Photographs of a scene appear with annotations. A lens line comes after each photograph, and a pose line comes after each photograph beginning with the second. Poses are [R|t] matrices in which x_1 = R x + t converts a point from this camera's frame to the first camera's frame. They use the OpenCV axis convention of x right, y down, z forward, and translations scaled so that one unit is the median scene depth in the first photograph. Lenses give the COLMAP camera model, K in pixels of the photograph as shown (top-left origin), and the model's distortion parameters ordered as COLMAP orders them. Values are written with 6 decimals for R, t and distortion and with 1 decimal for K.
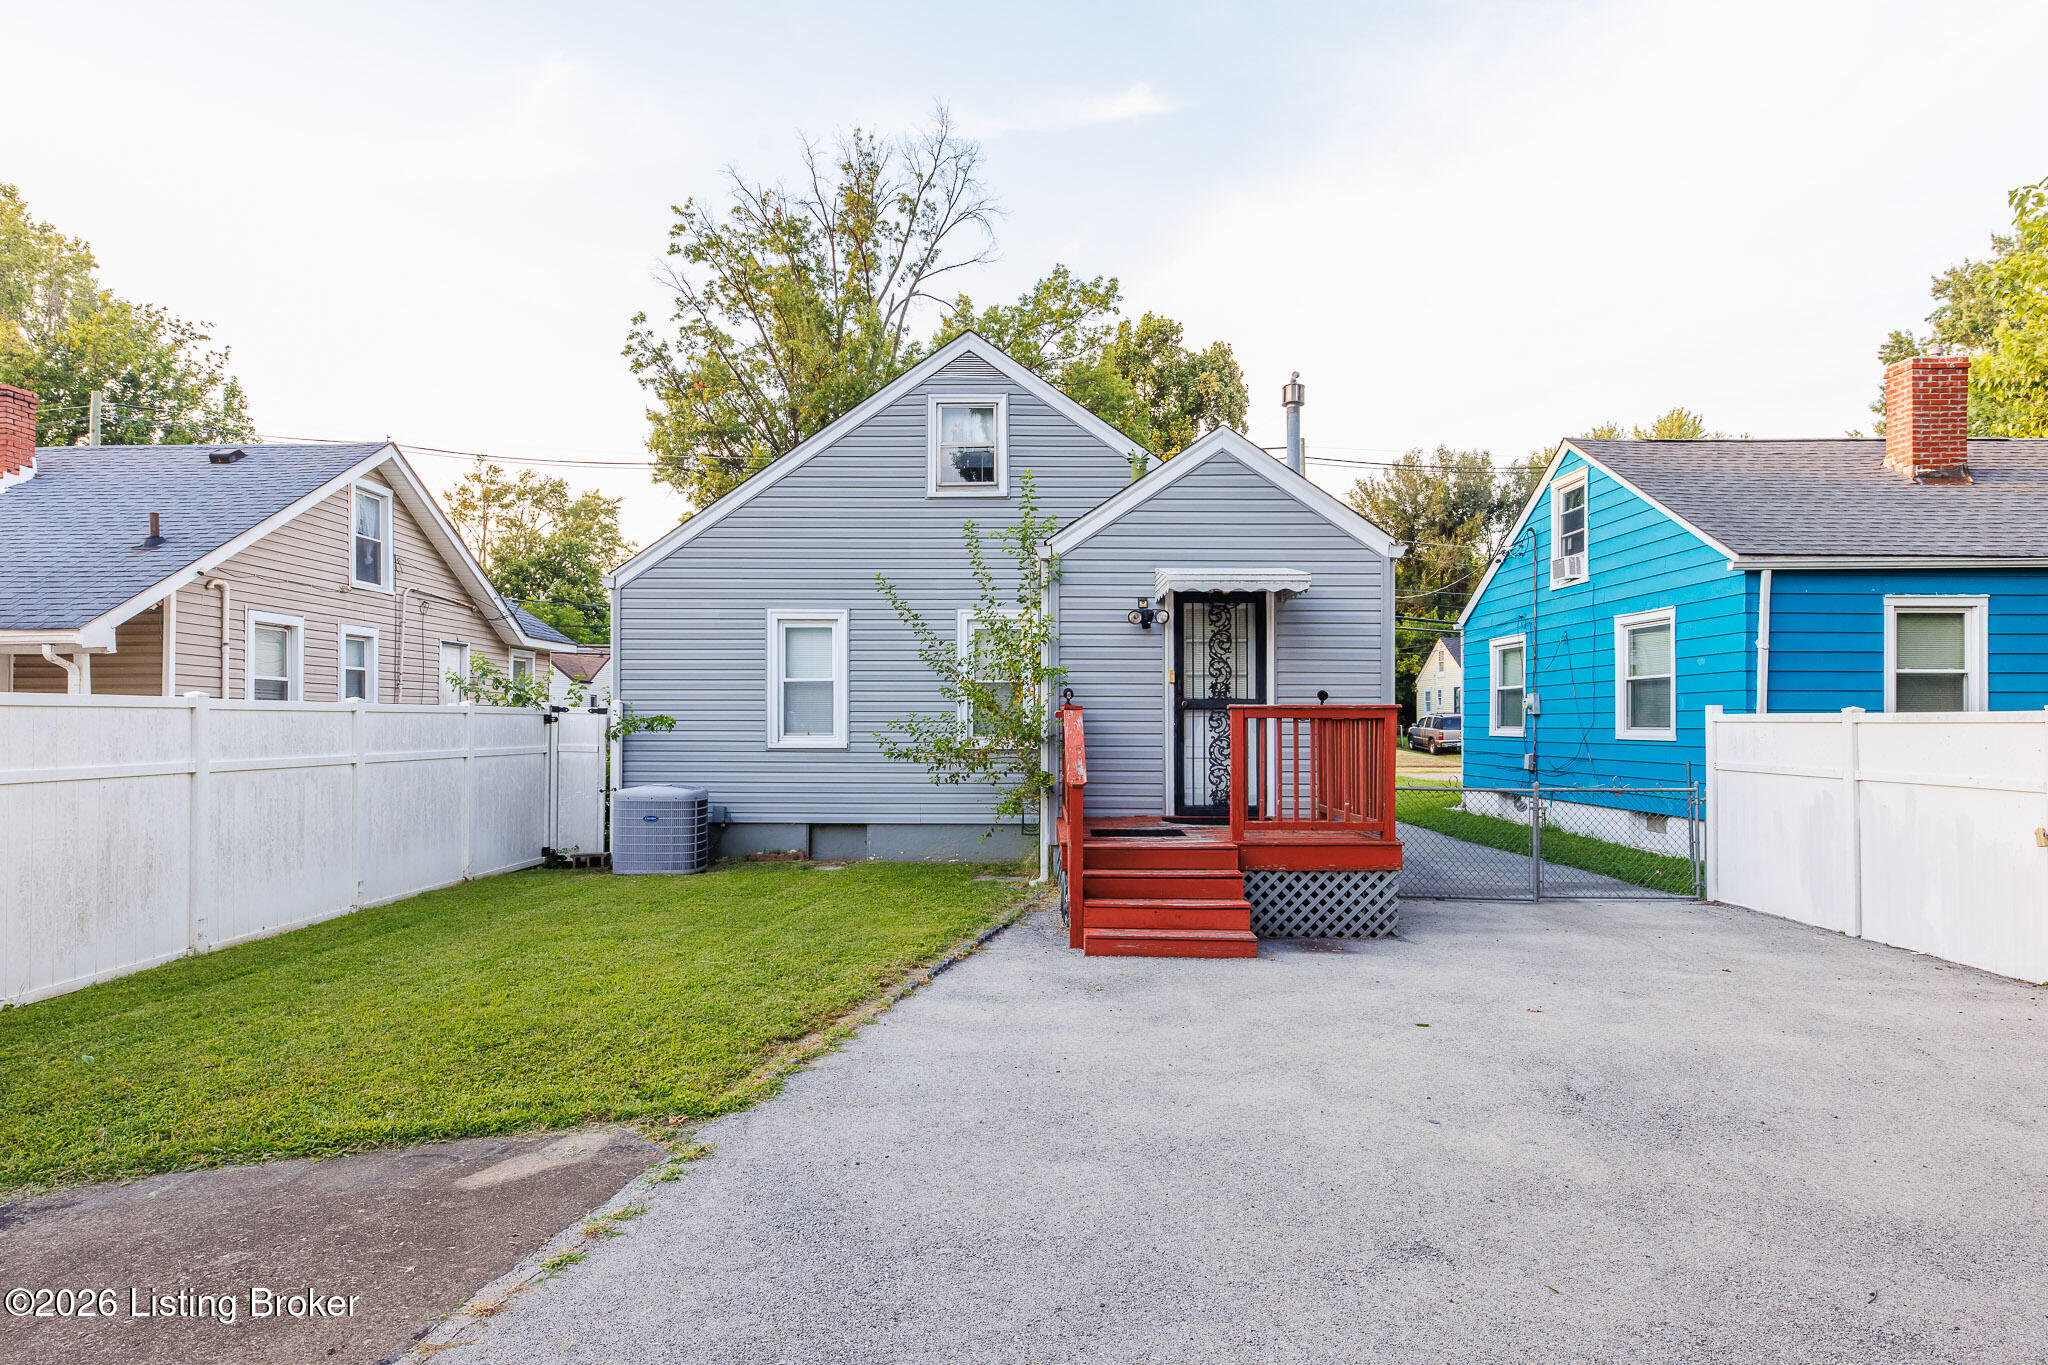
lens RADIAL K [[1128.4, 0, 1024.0], [0, 1128.4, 682.5], [0, 0, 1]] dist [0.000458, 0.000064]
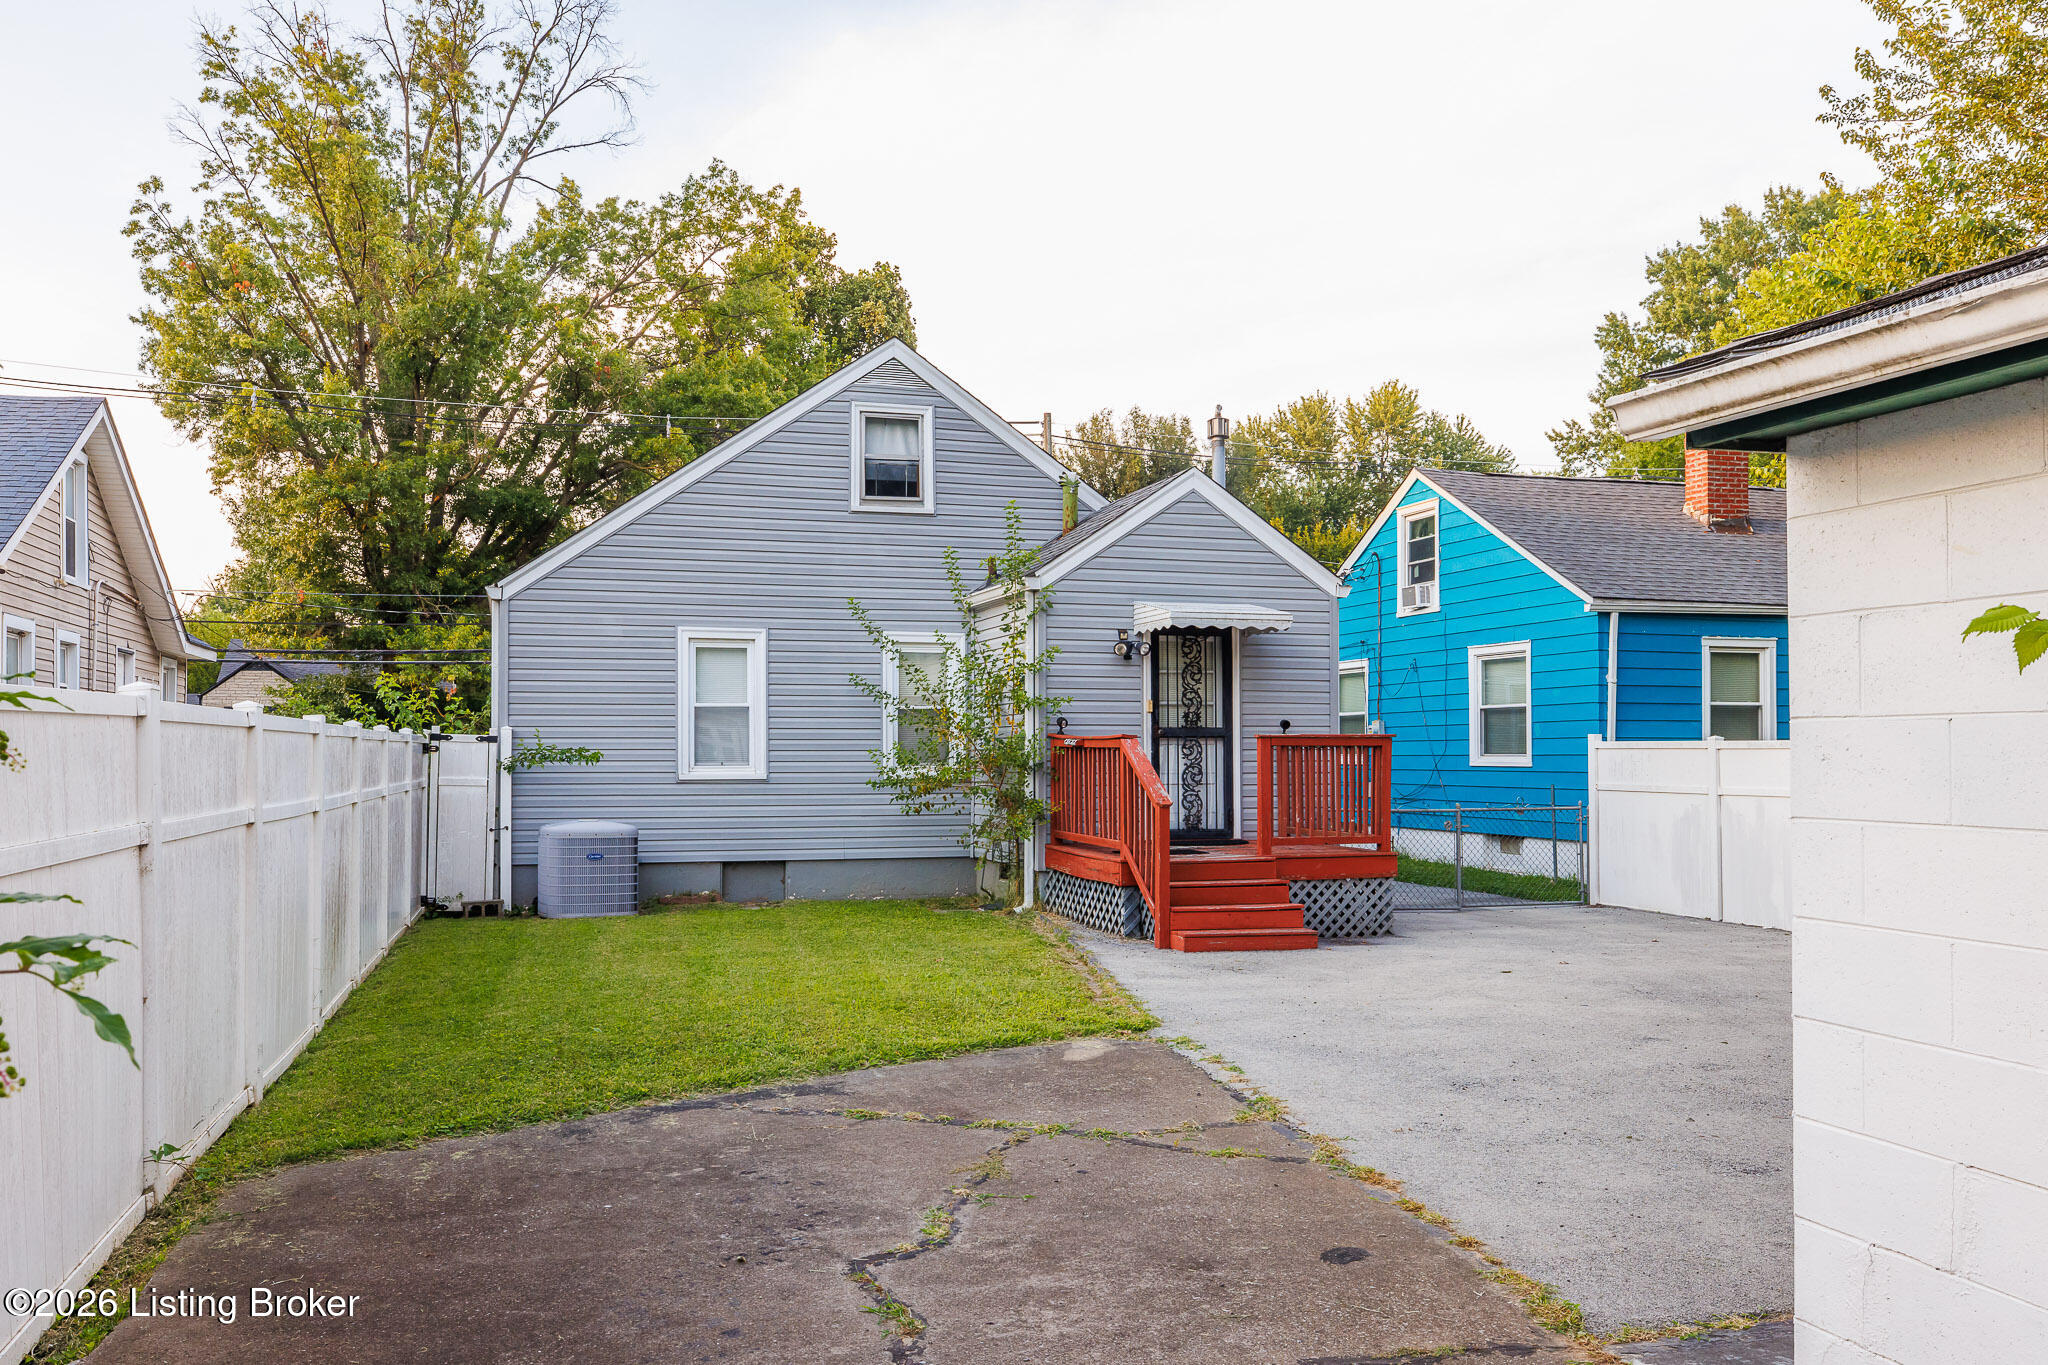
lens RADIAL K [[1513.9, 0, 1022.3], [0, 1513.9, 670.3], [0, 0, 1]] dist [-0.005261, 0.003327]
pose [[0.958181, 0.012675, 0.285881, -0.270470], [-0.007455, 0.999785, -0.019338, -0.007385], [-0.286065, 0.016398, 0.958070, -0.215882]]
